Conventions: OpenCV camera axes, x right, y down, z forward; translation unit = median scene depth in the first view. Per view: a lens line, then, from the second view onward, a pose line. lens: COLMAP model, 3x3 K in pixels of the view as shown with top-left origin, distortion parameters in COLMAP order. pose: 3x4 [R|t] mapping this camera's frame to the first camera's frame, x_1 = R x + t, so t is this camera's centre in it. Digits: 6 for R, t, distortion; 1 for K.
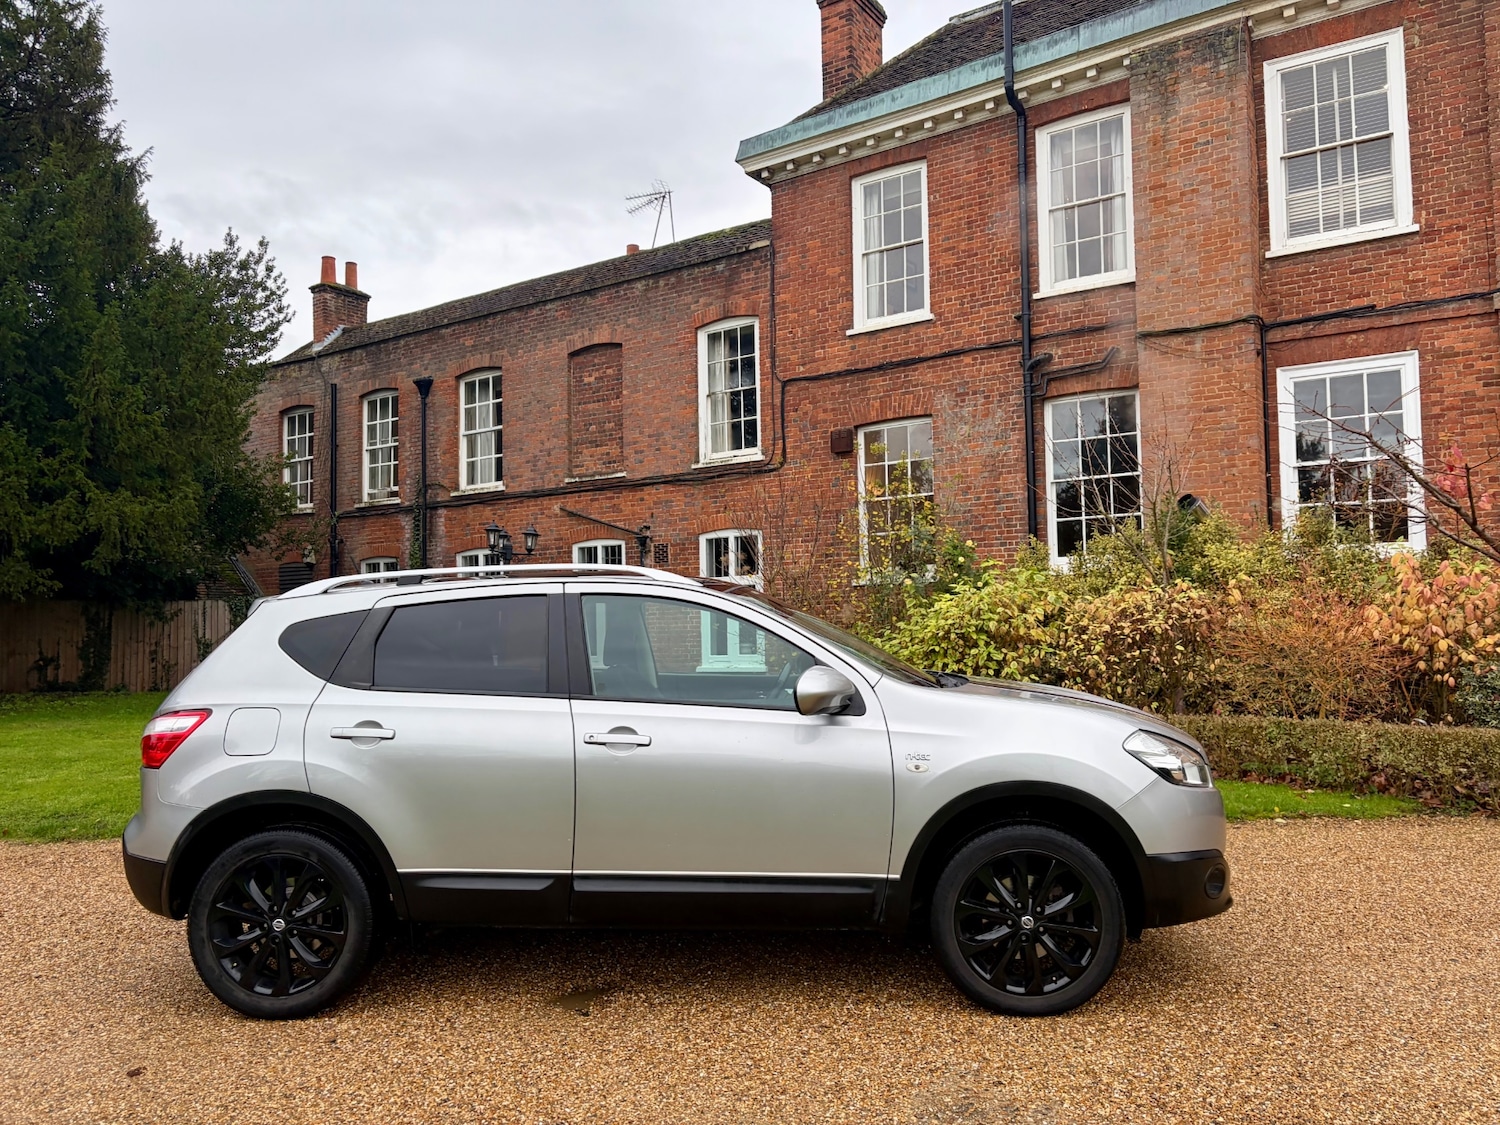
lens RADIAL K [[1122.3, 0, 750.0], [0, 1122.3, 562.5], [0, 0, 1]] dist [0.037223, -0.044090]
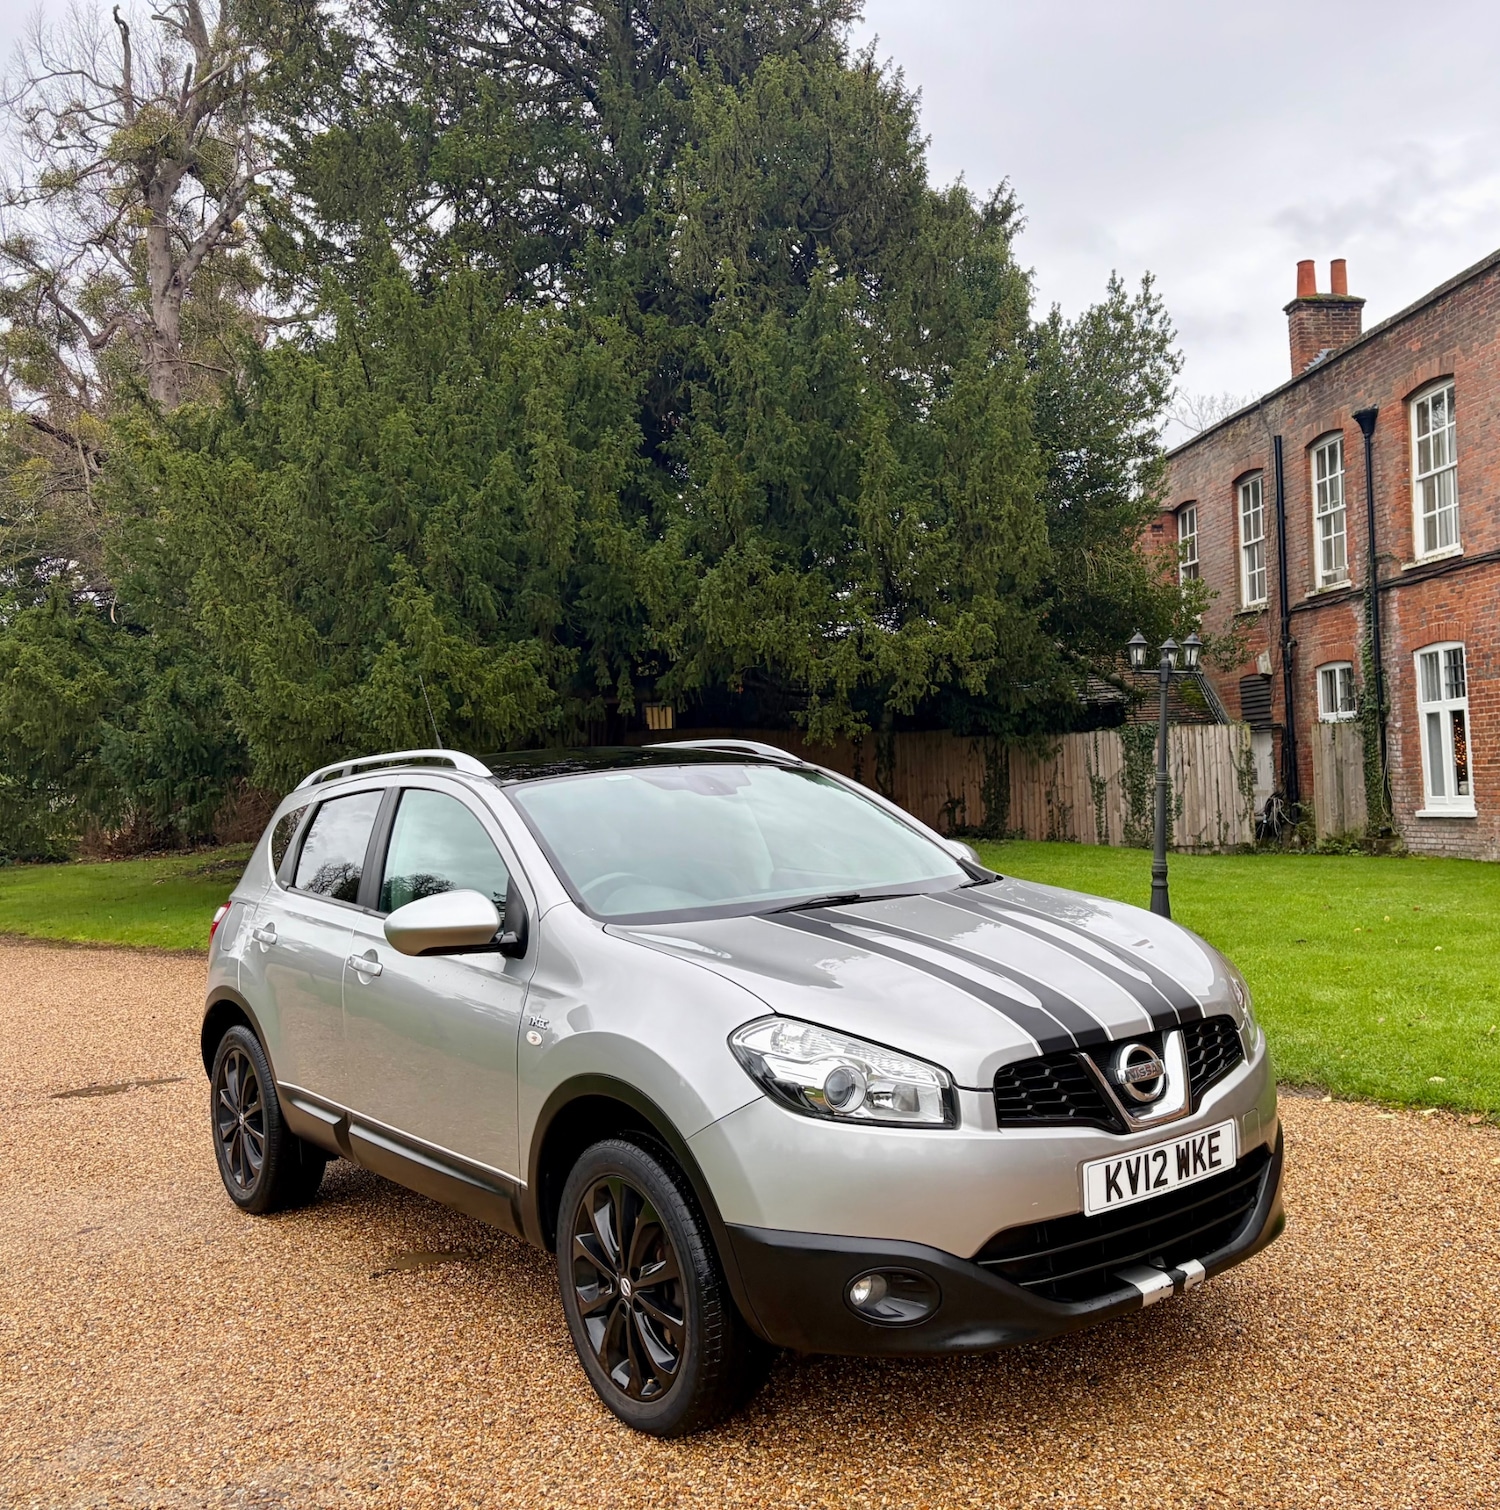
lens RADIAL K [[1509.8, 0, 870.5], [0, 1509.8, 753.5], [0, 0, 1]] dist [0.008181, 0.003095]
pose [[0.684725, -0.021033, -0.728498, 0.272512], [0.071613, 0.996688, 0.038533, -0.006894], [0.725274, -0.078555, 0.683964, 0.138335]]
